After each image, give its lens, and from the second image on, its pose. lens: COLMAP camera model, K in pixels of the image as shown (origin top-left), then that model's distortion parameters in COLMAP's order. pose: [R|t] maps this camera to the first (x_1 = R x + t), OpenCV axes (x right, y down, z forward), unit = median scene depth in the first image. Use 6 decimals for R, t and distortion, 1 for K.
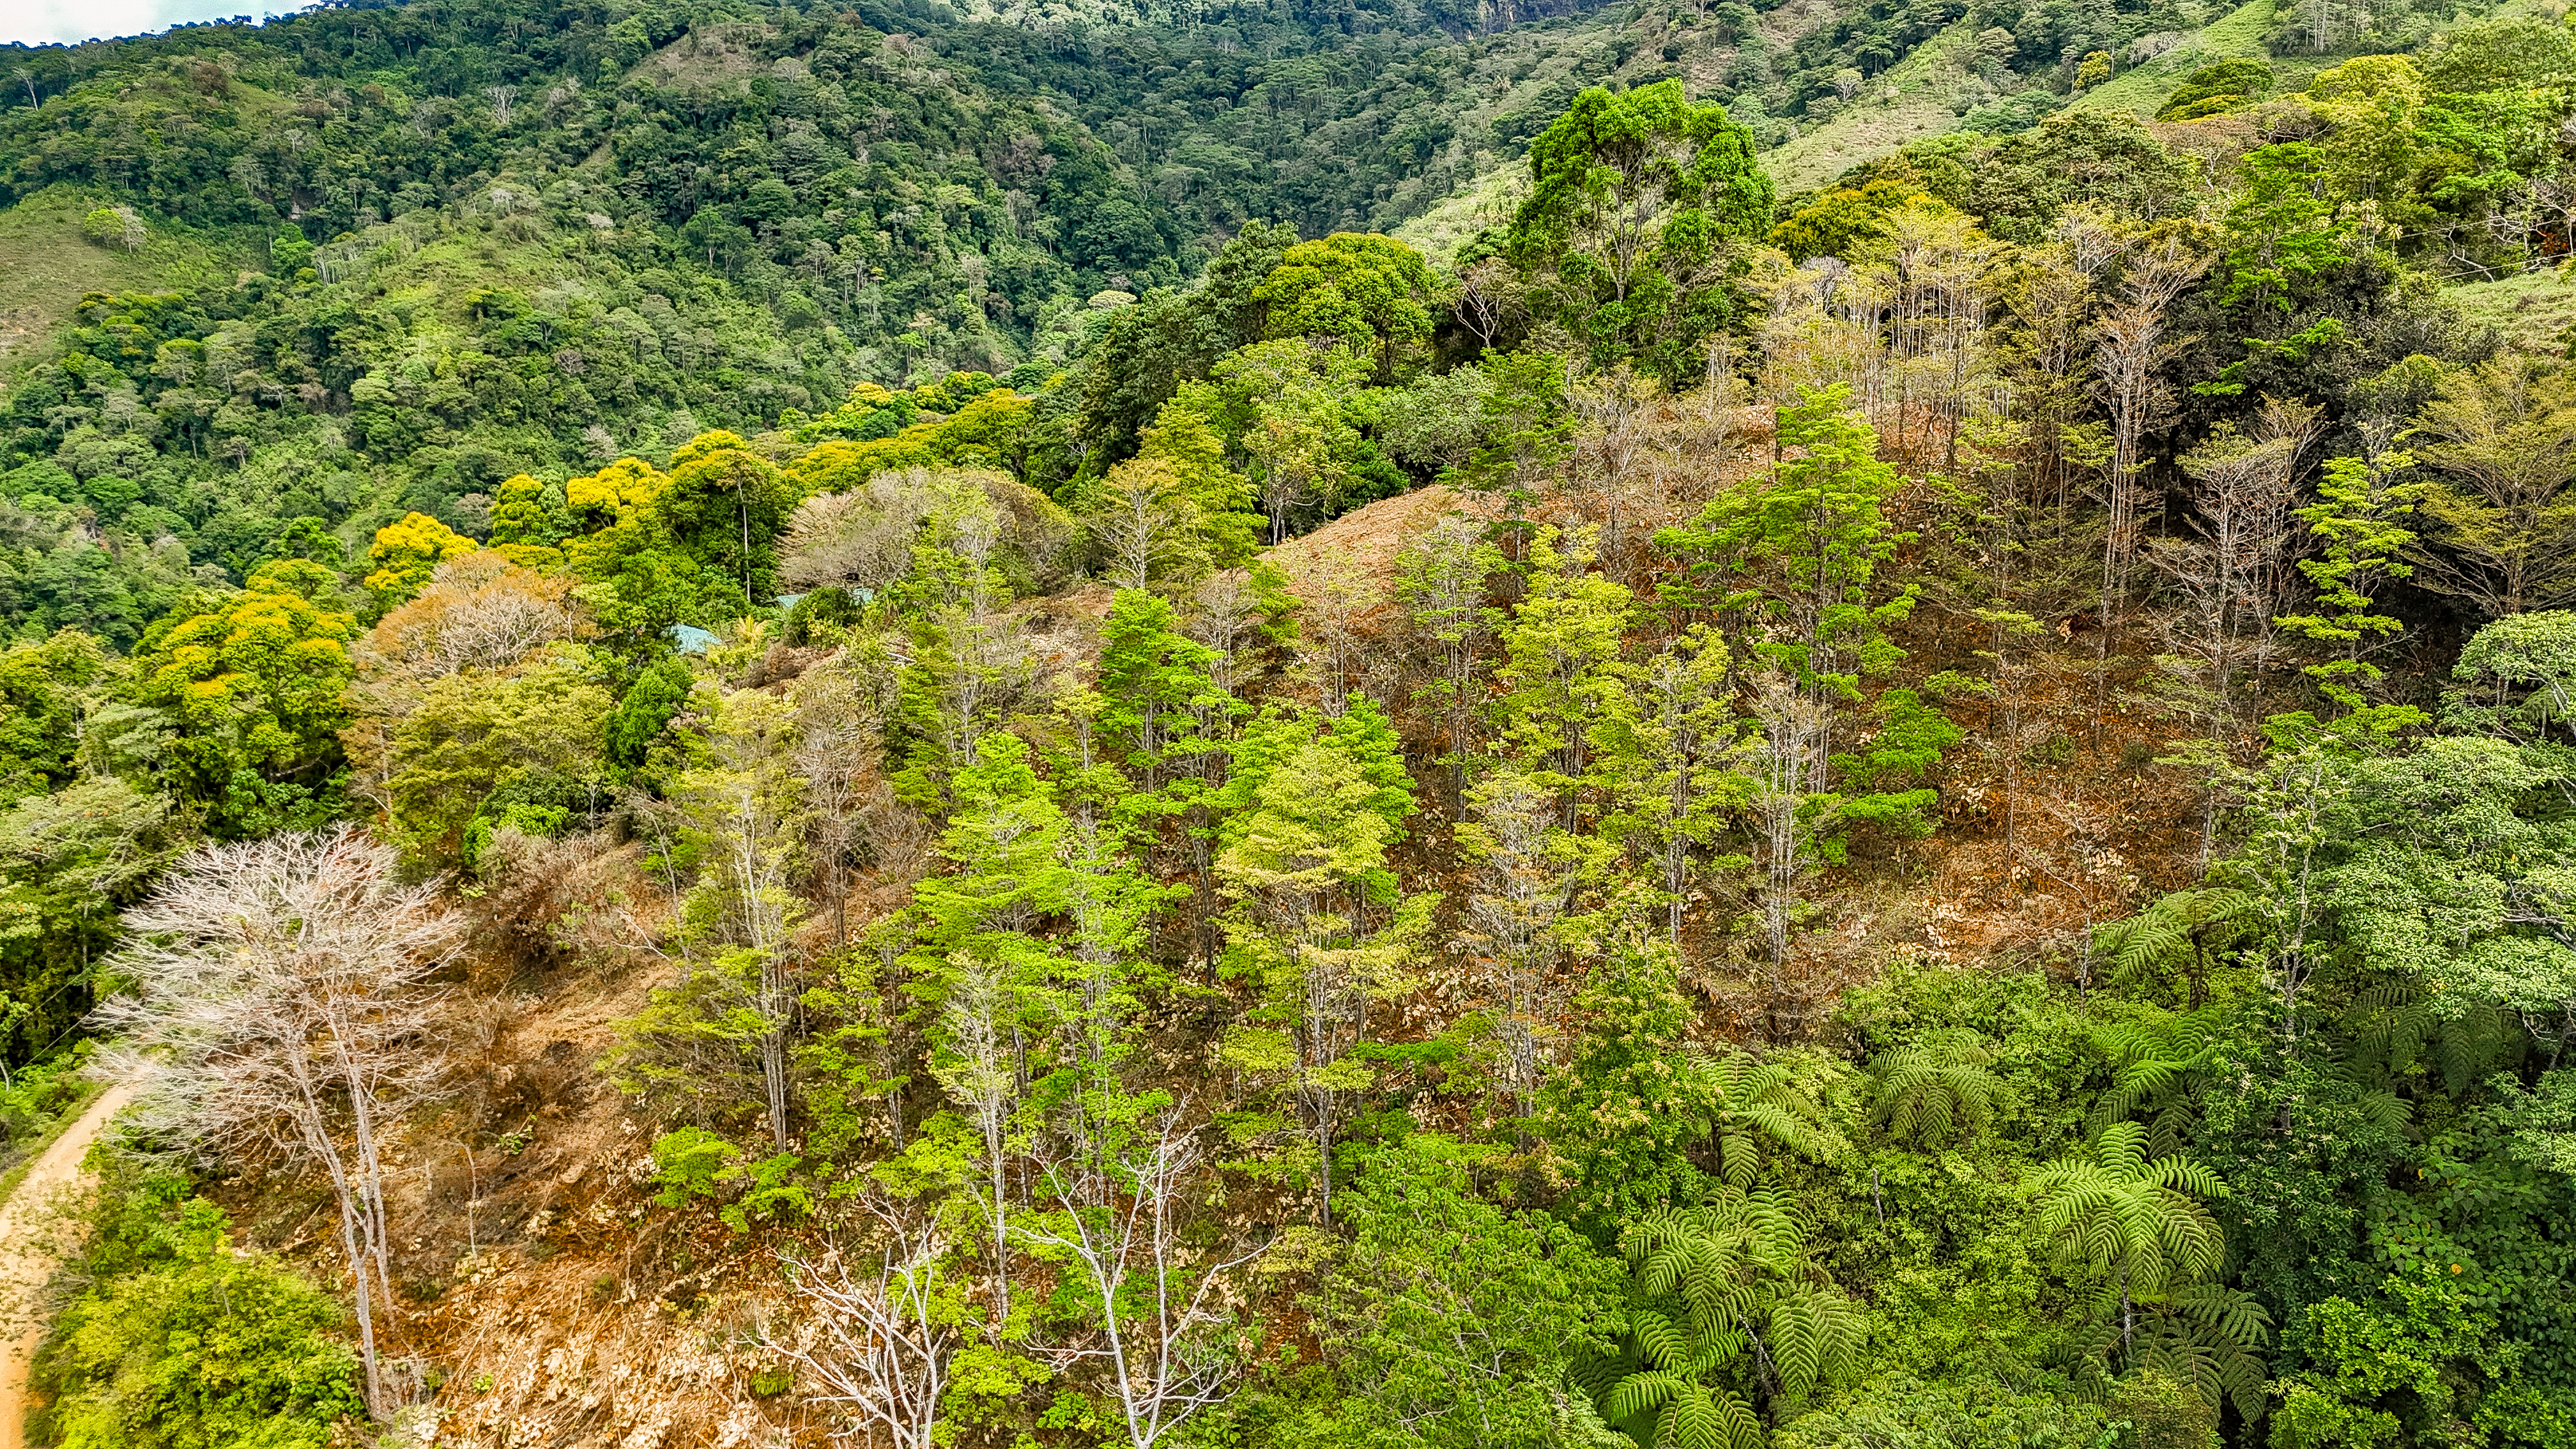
lens RADIAL K [[1901.5, 0, 1292.7], [0, 1901.5, 708.6], [0, 0, 1]] dist [0.071707, -0.066700]
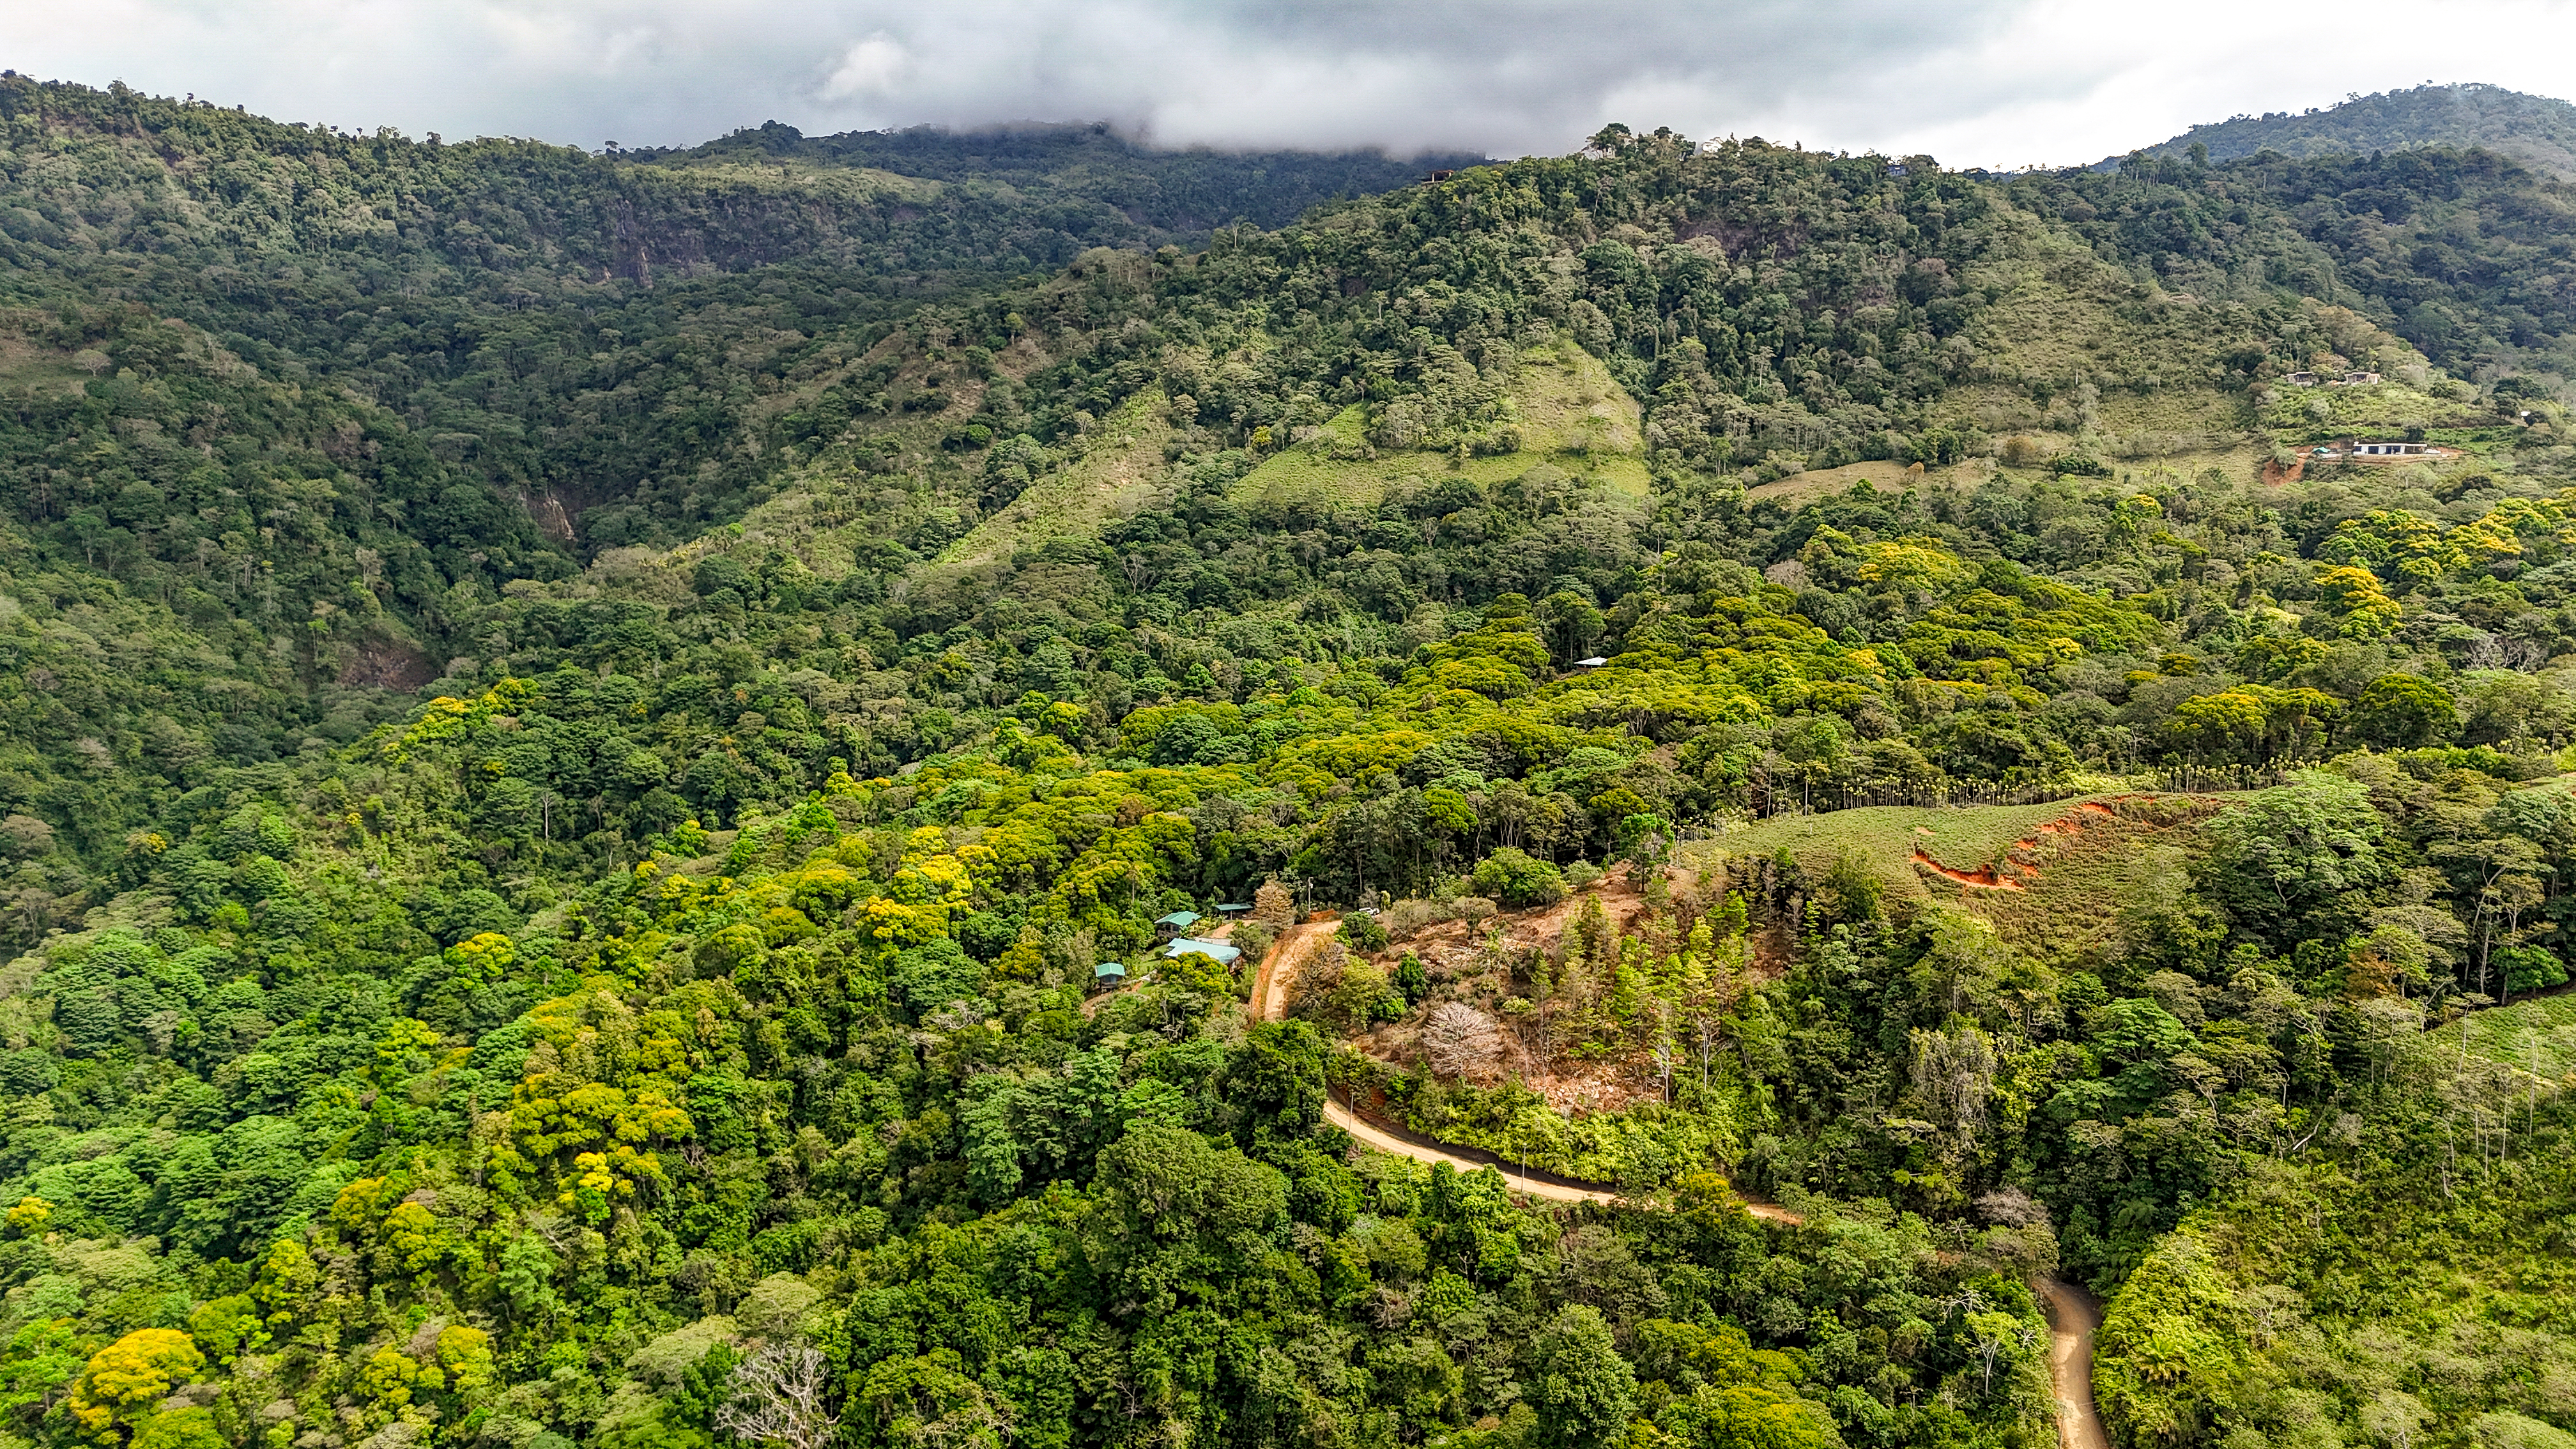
lens RADIAL K [[1901.5, 0, 1290.8], [0, 1901.5, 741.2], [0, 0, 1]] dist [0.071707, -0.066700]
pose [[0.862071, -0.080927, 0.500284, -0.276179], [0.103251, 0.994509, -0.017043, -0.047715], [-0.496158, 0.066347, 0.865694, -0.251635]]
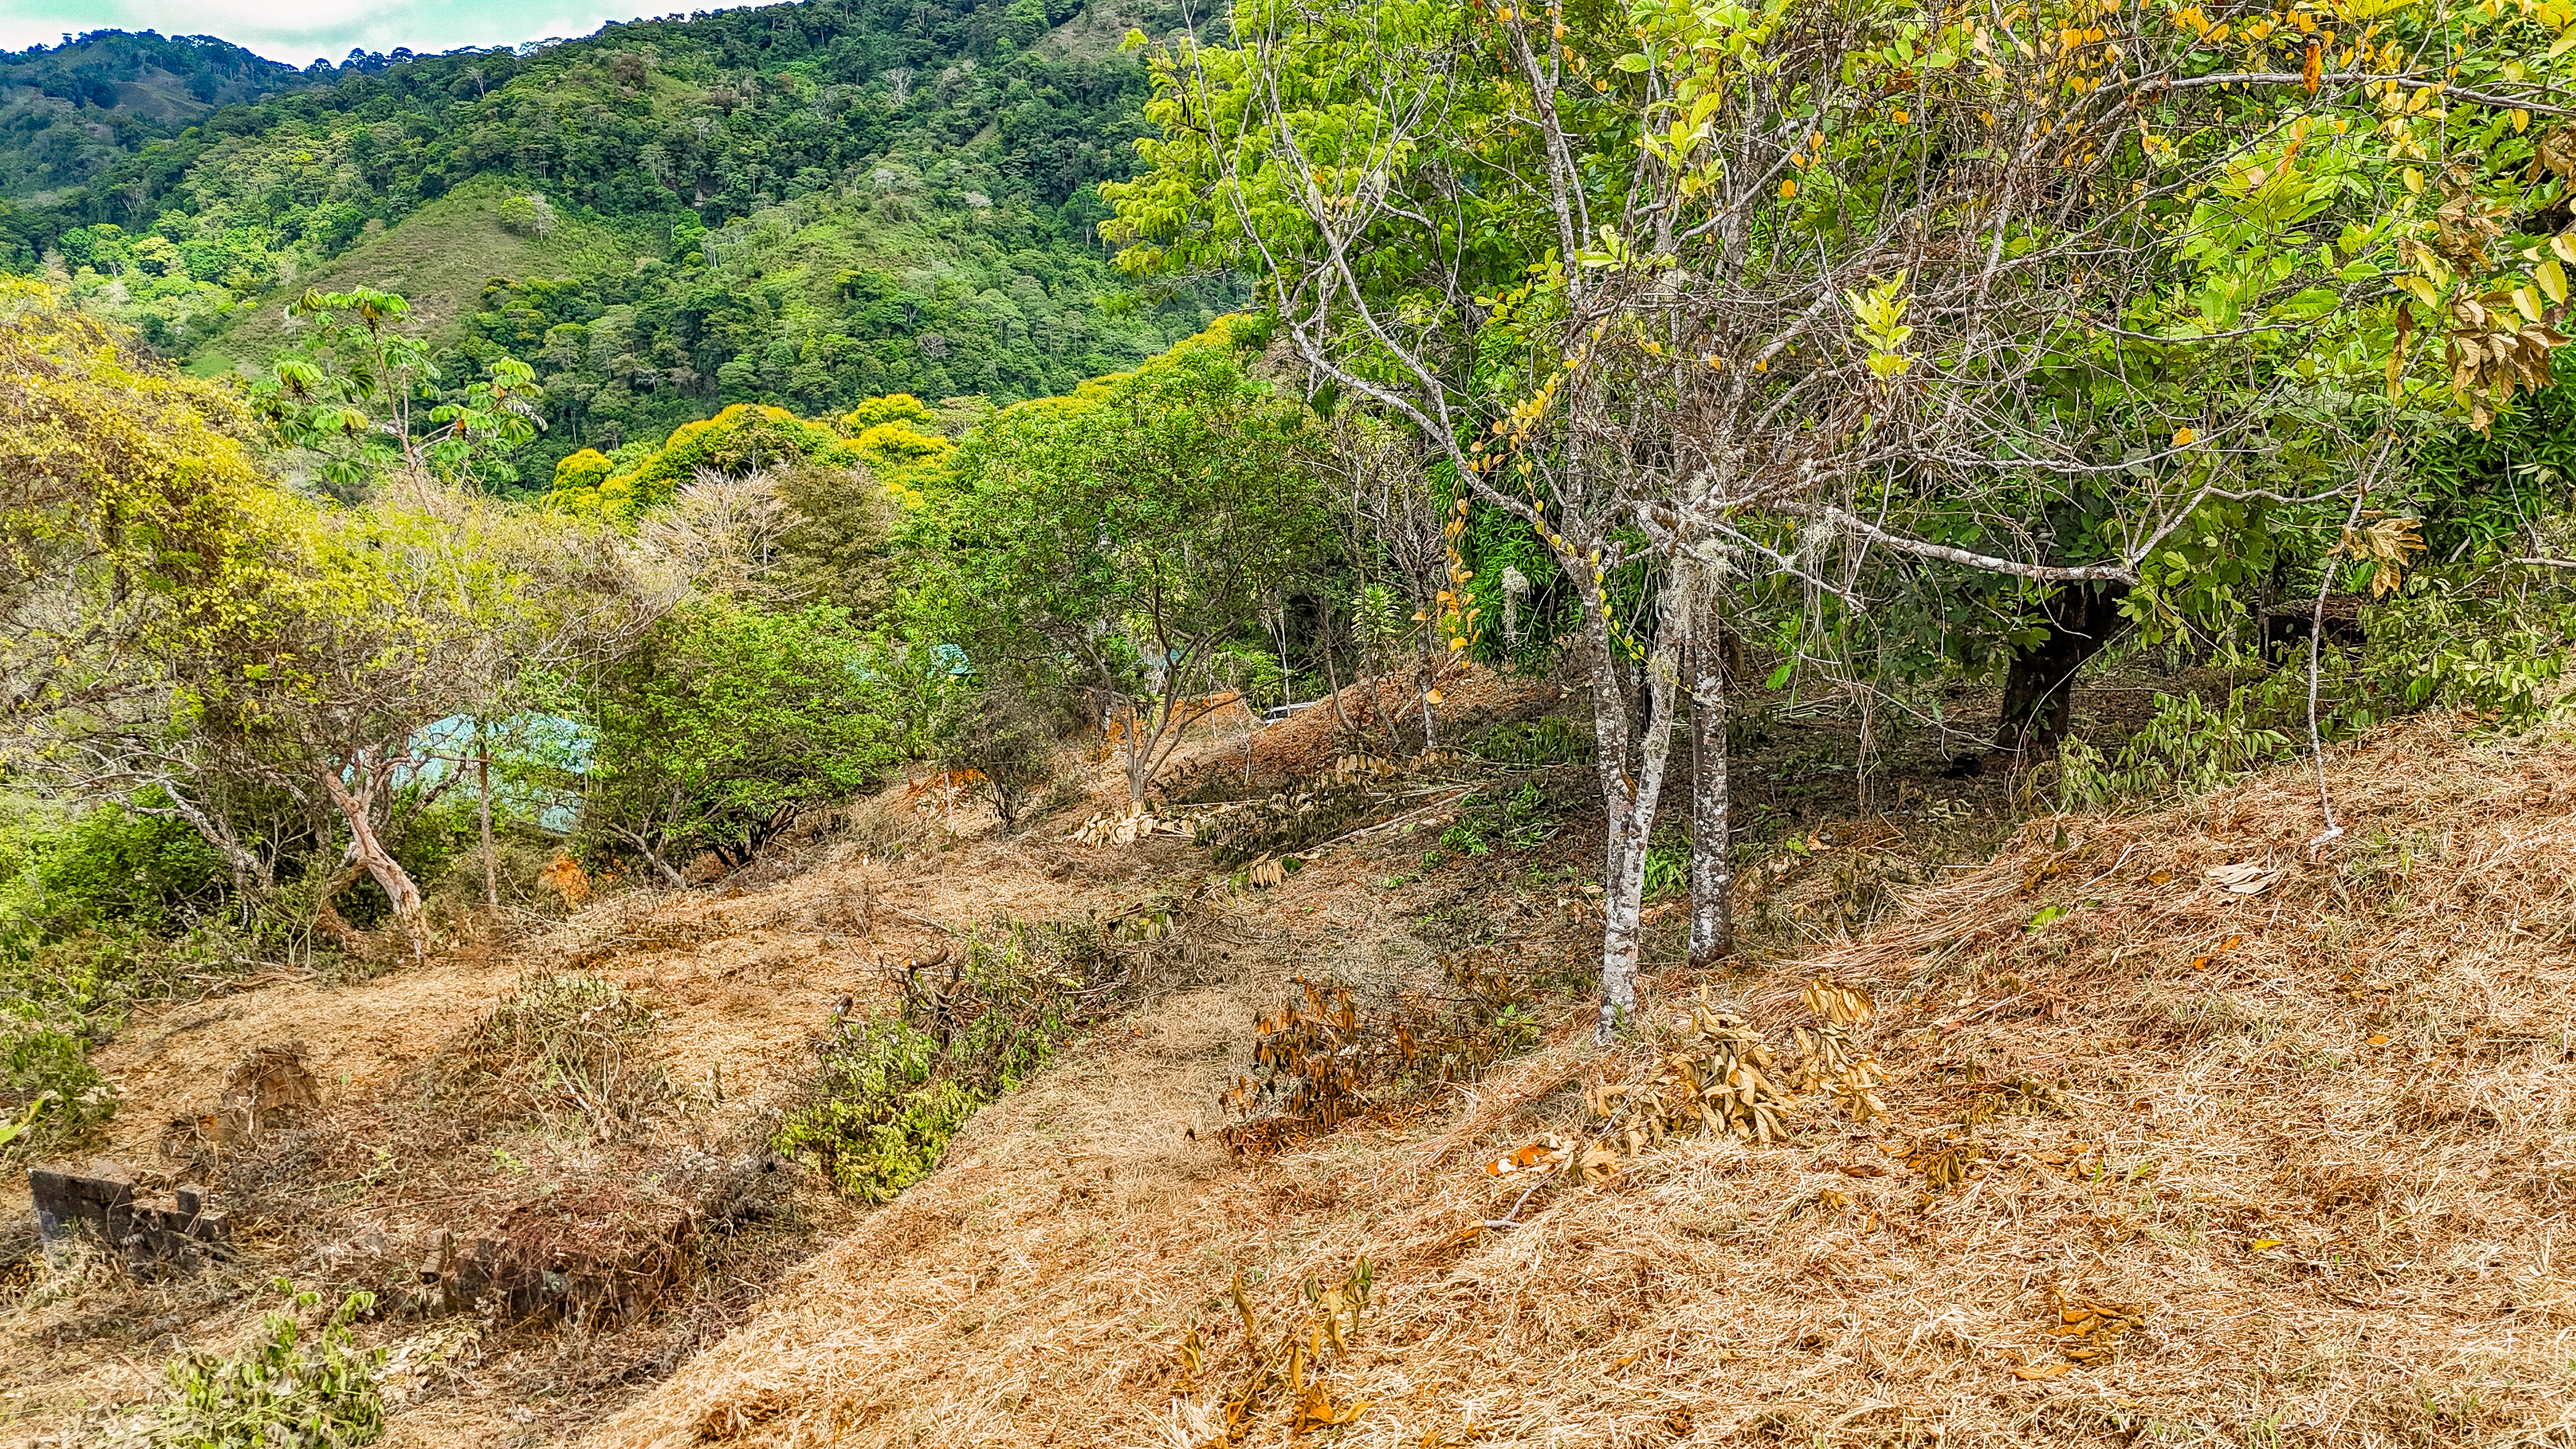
lens RADIAL K [[1901.5, 0, 1278.2], [0, 1901.5, 718.4], [0, 0, 1]] dist [0.071707, -0.066700]
pose [[0.976057, 0.040557, -0.213701, -0.000034], [-0.039750, 0.999177, 0.008076, -0.009139], [0.213853, 0.000612, 0.976866, 0.098730]]
